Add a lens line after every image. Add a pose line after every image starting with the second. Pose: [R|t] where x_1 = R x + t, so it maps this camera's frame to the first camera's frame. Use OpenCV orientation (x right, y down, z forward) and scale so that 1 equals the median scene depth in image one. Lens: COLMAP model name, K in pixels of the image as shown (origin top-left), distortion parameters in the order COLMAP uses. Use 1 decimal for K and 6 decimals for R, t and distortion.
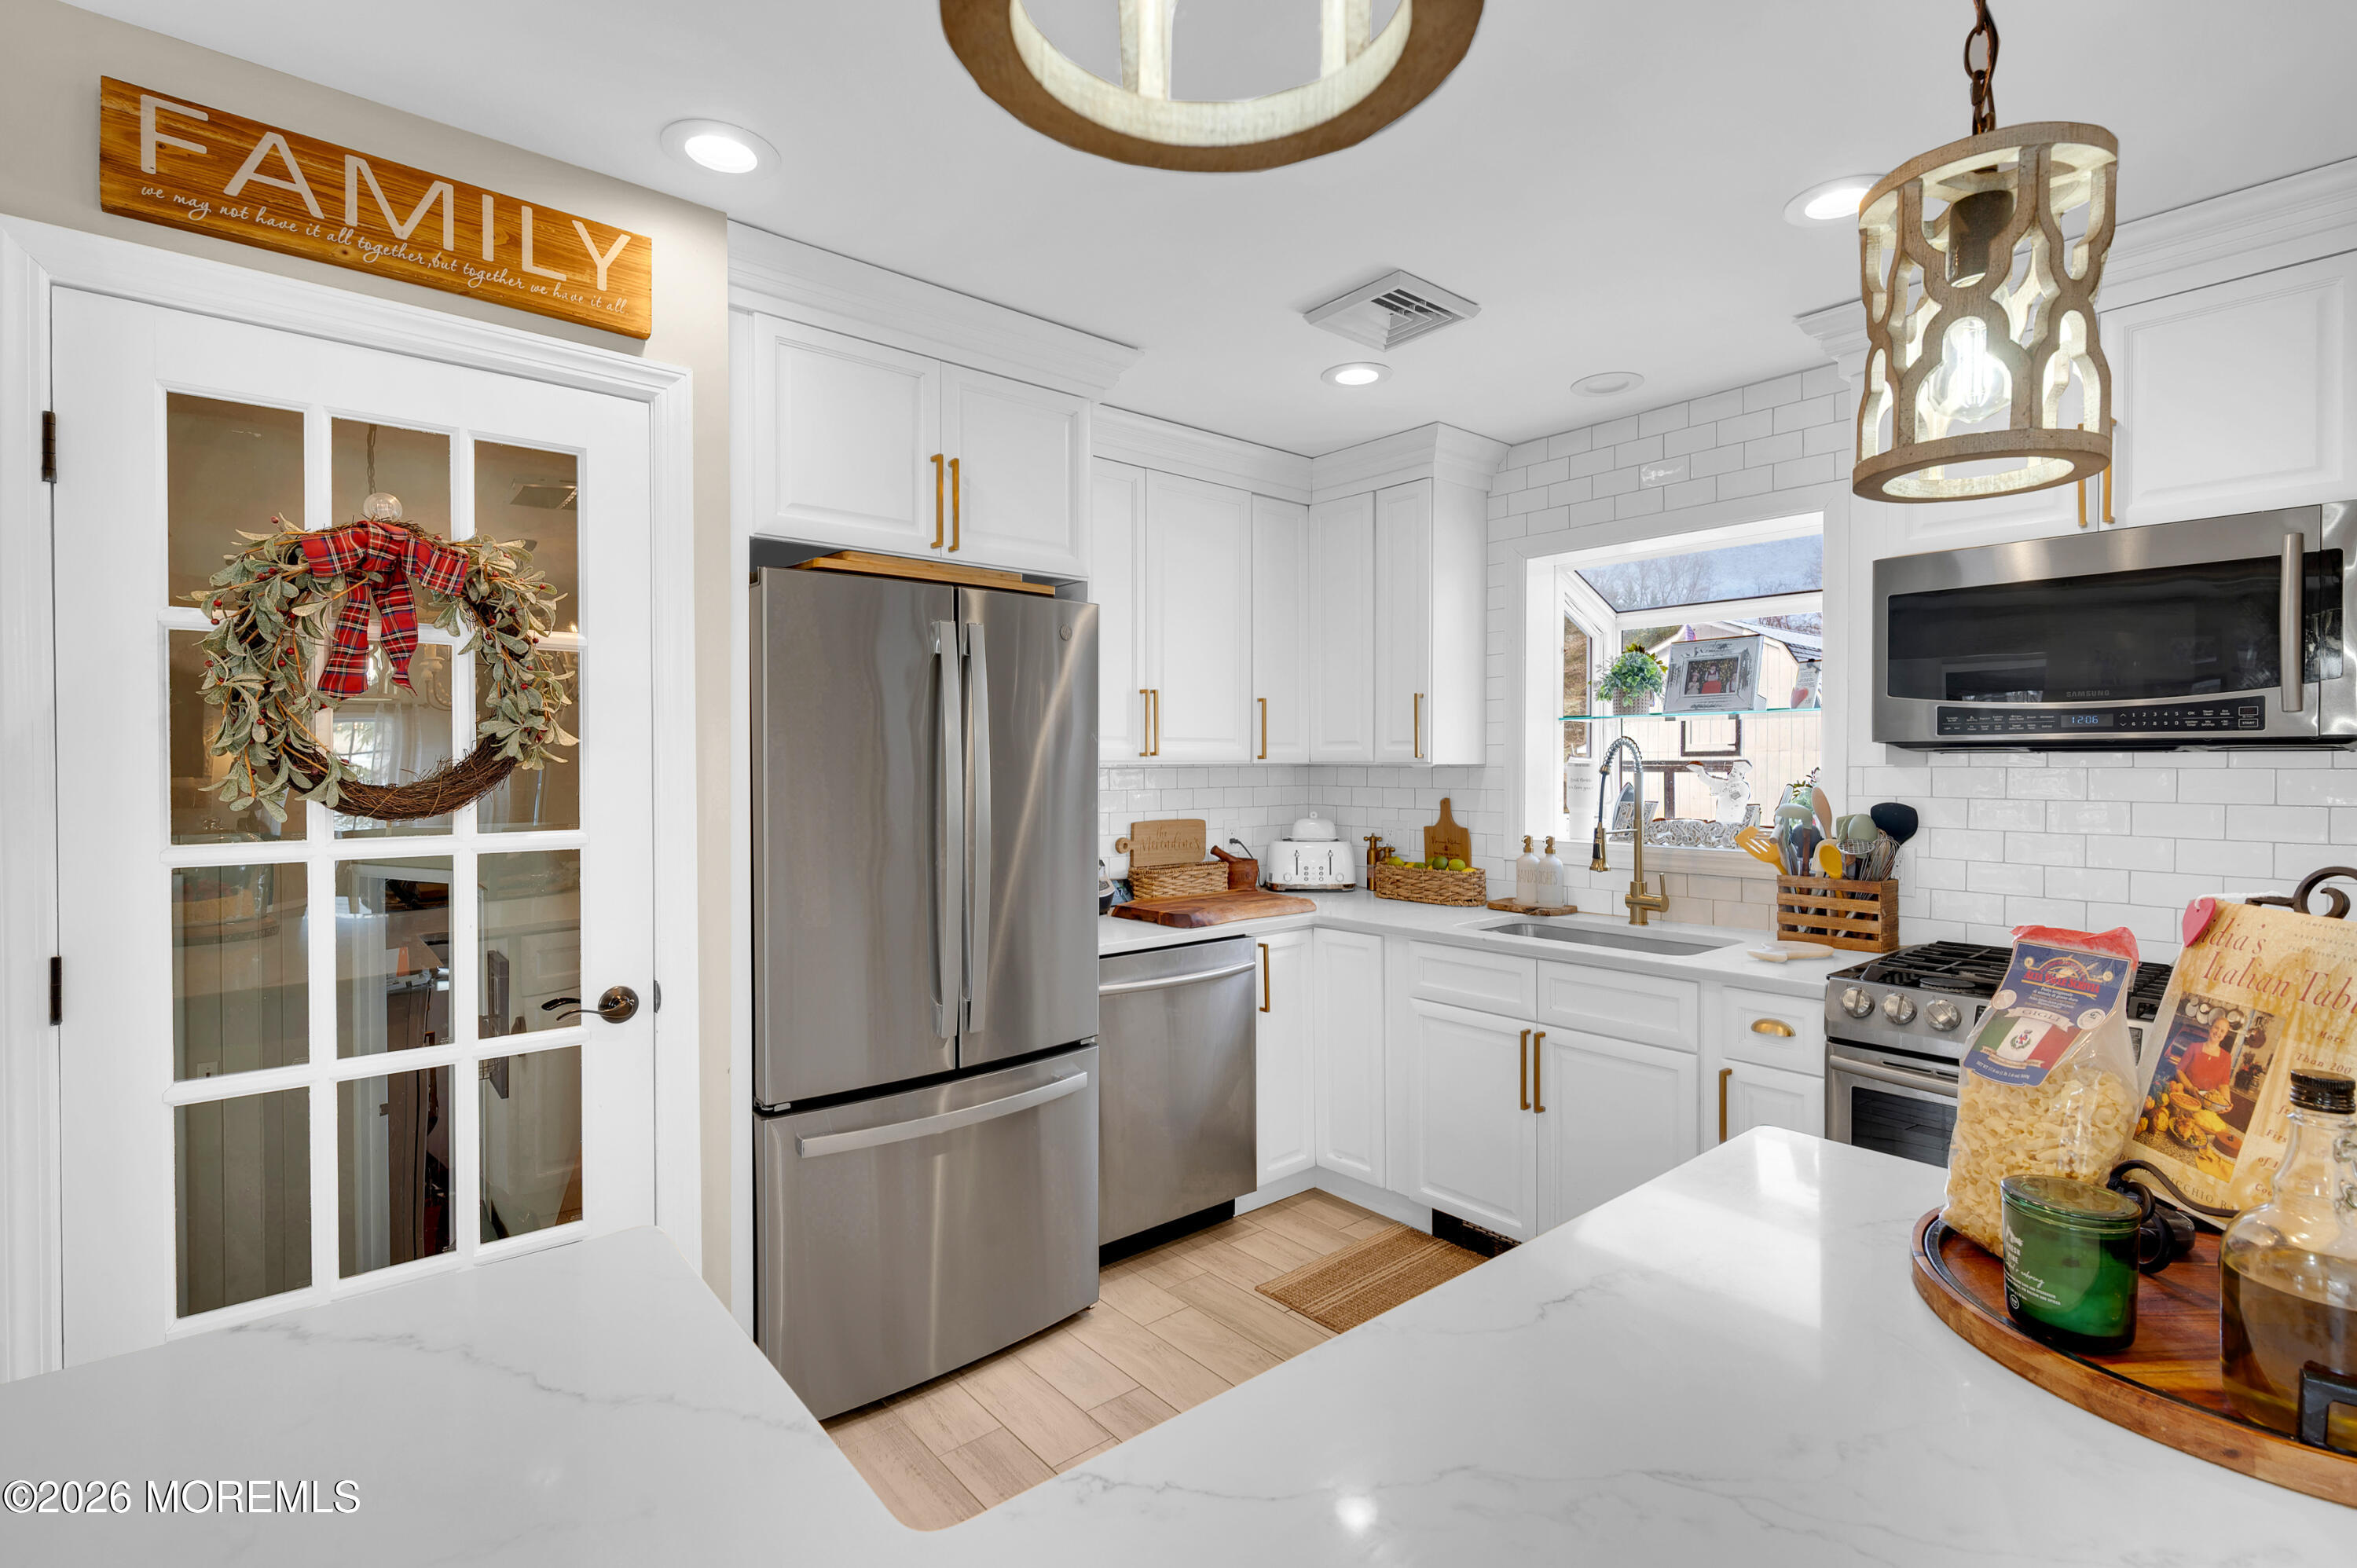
lens RADIAL K [[1079.0, 0, 1161.3], [0, 1079.0, 770.4], [0, 0, 1]] dist [-0.003887, -0.000660]
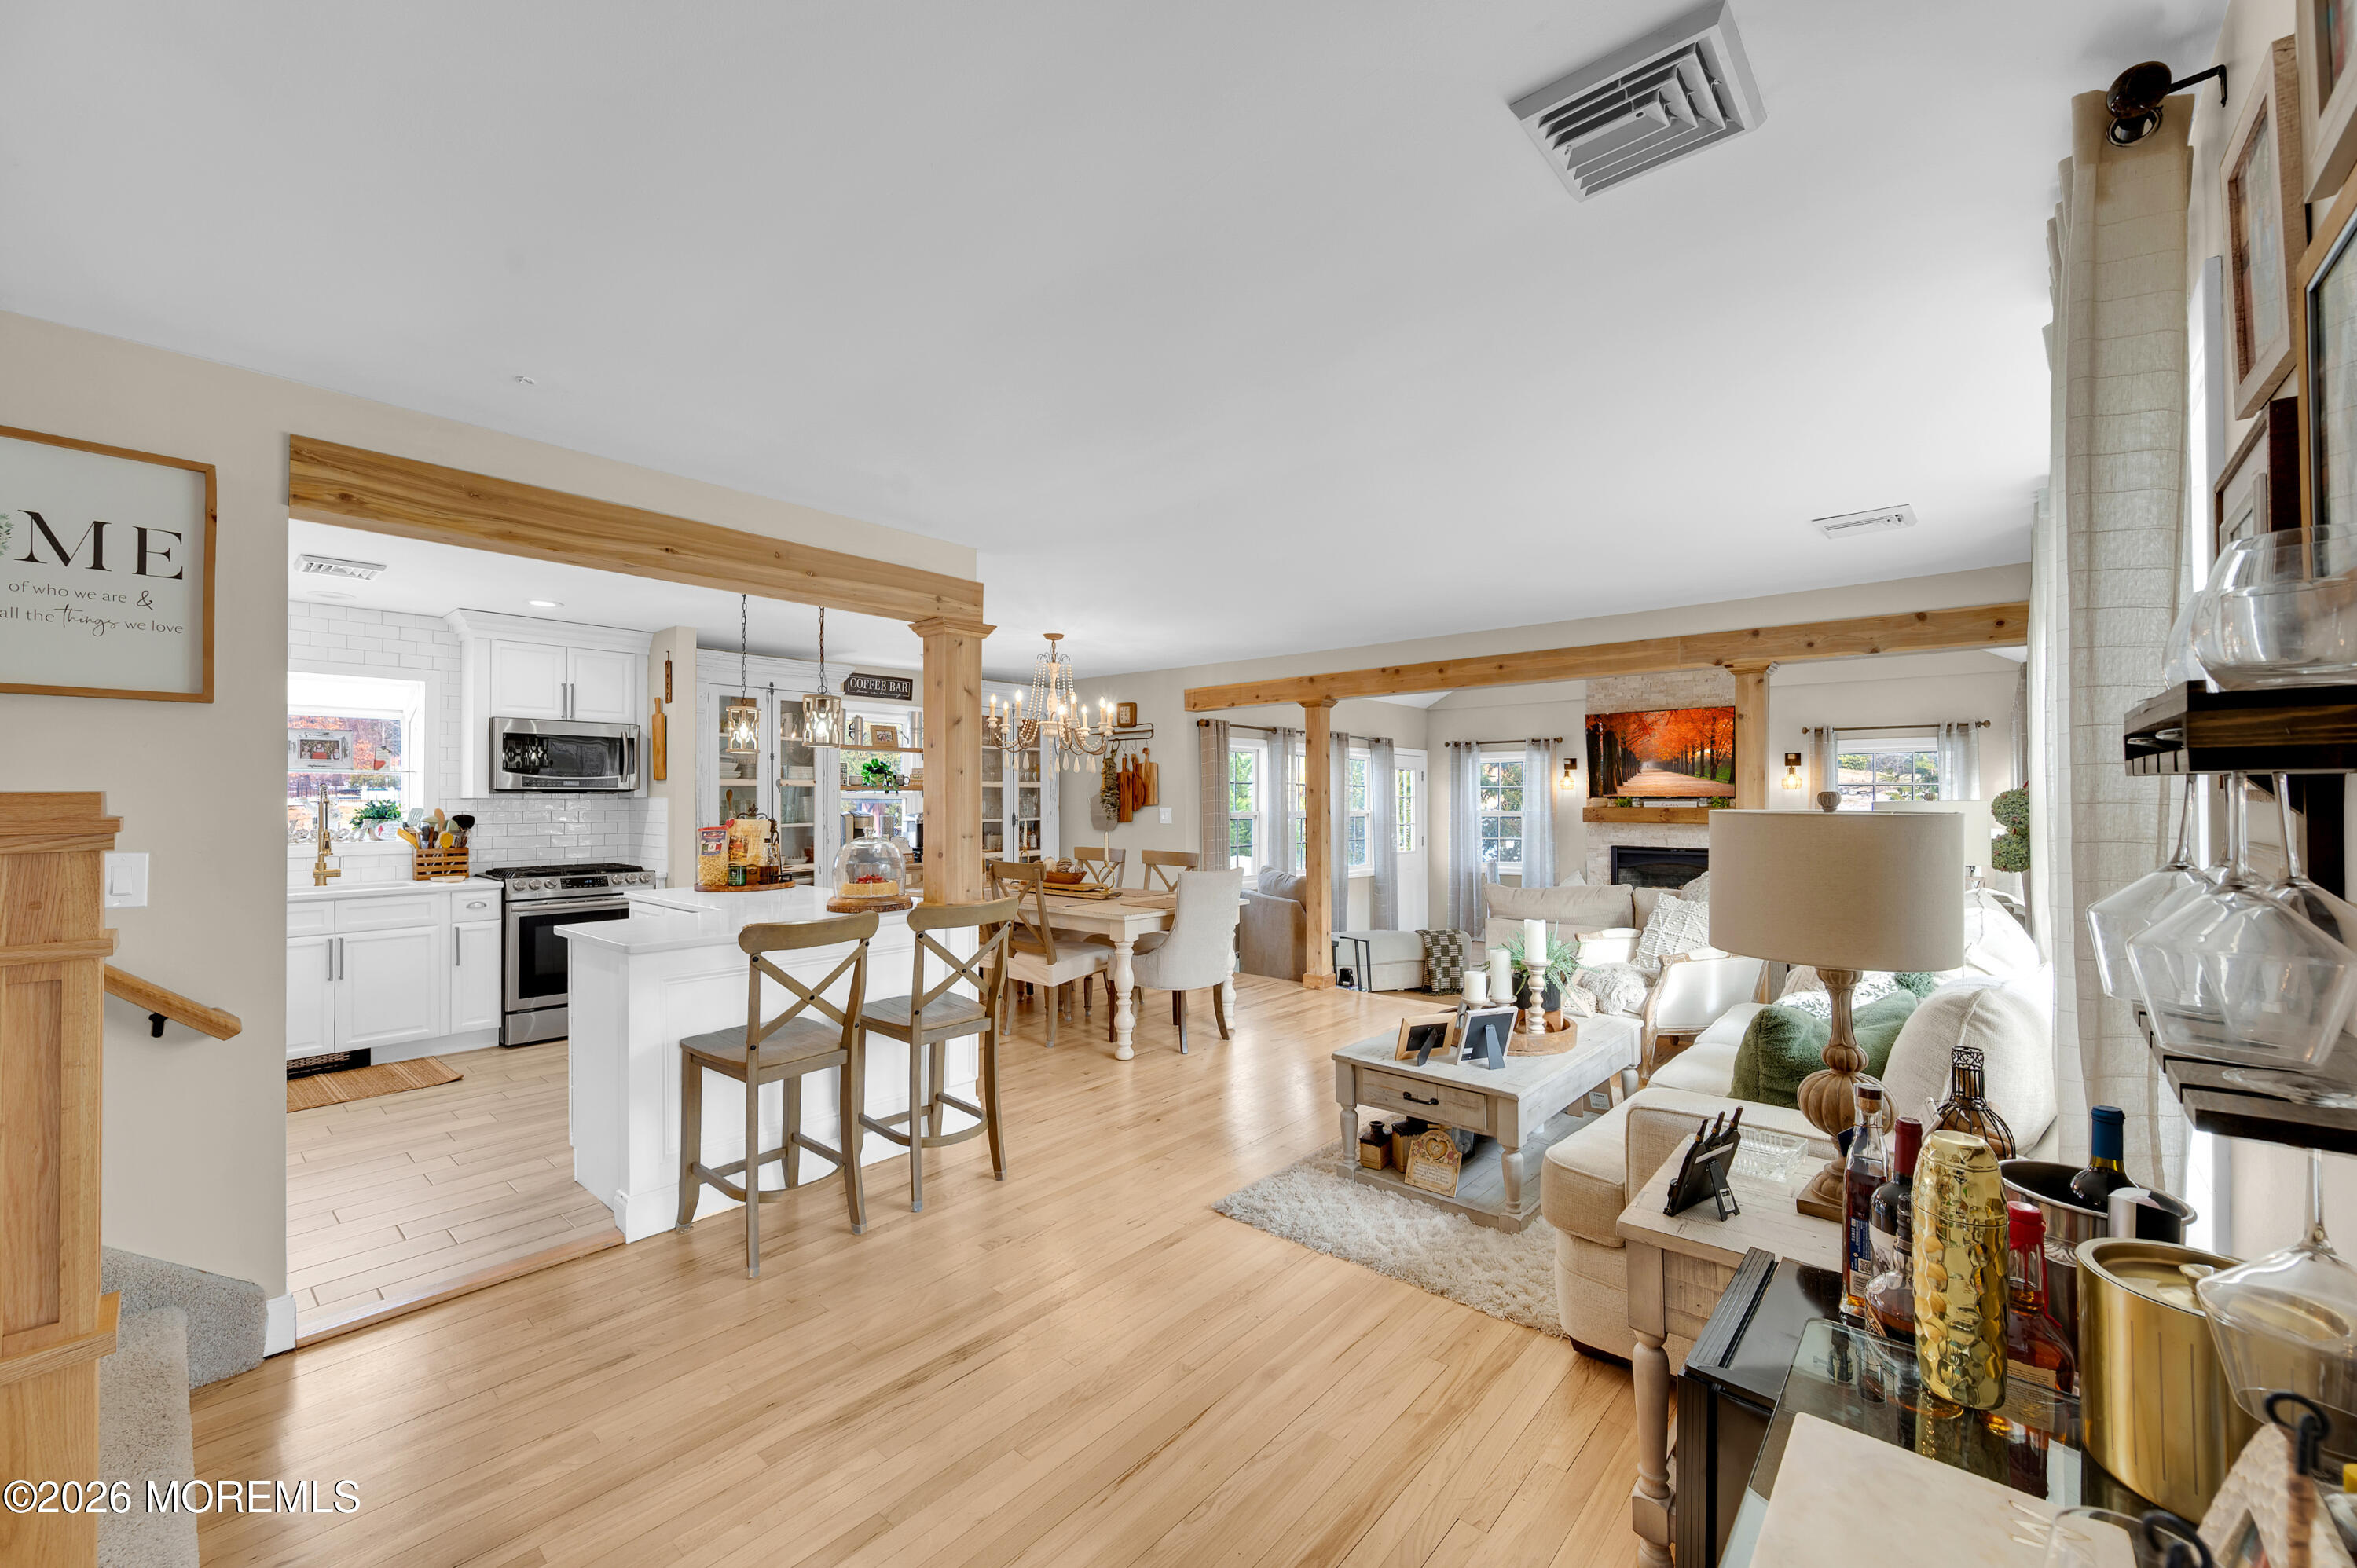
lens RADIAL K [[944.9, 0, 1176.3], [0, 944.9, 793.9], [0, 0, 1]] dist [0.001717, -0.000302]
pose [[-0.180353, 0.007348, 0.983574, -1.827672], [0.008816, 0.999944, -0.005853, 0.012698], [-0.983562, 0.007615, -0.180408, -0.178268]]
